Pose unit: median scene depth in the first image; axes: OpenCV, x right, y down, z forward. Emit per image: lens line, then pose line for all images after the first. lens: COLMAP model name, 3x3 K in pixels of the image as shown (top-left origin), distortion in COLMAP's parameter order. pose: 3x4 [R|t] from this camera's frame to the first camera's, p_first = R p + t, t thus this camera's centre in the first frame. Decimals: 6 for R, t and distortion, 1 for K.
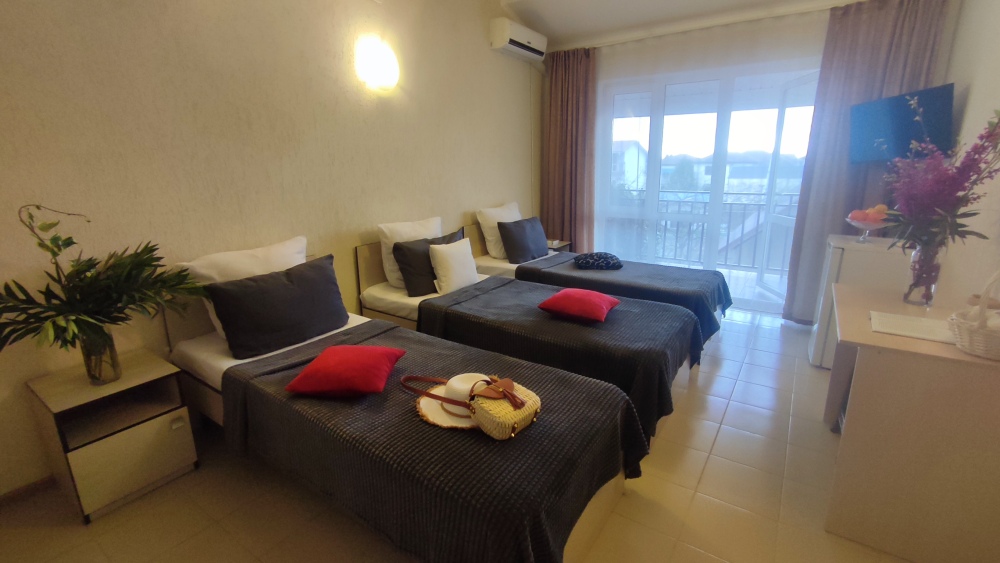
lens RADIAL K [[490.6, 0, 500.0], [0, 490.6, 281.5], [0, 0, 1]] dist [-0.002189, 0.000110]
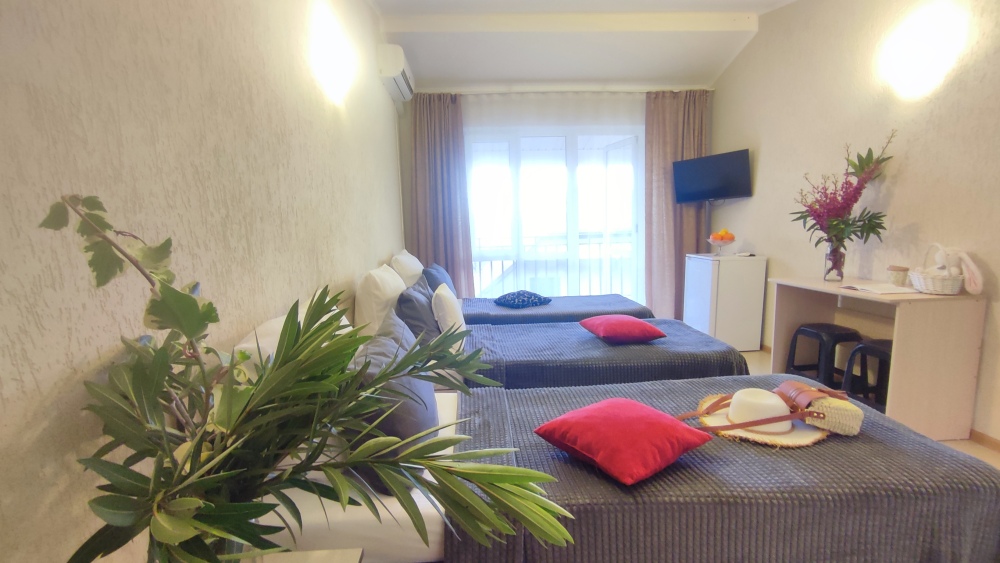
lens RADIAL K [[490.6, 0, 500.0], [0, 490.6, 281.5], [0, 0, 1]] dist [-0.002189, 0.000110]
pose [[0.752938, -0.083745, 0.652741, -0.500474], [0.176714, 0.981170, -0.077958, -0.009096], [-0.633921, 0.174047, 0.753559, 0.294229]]
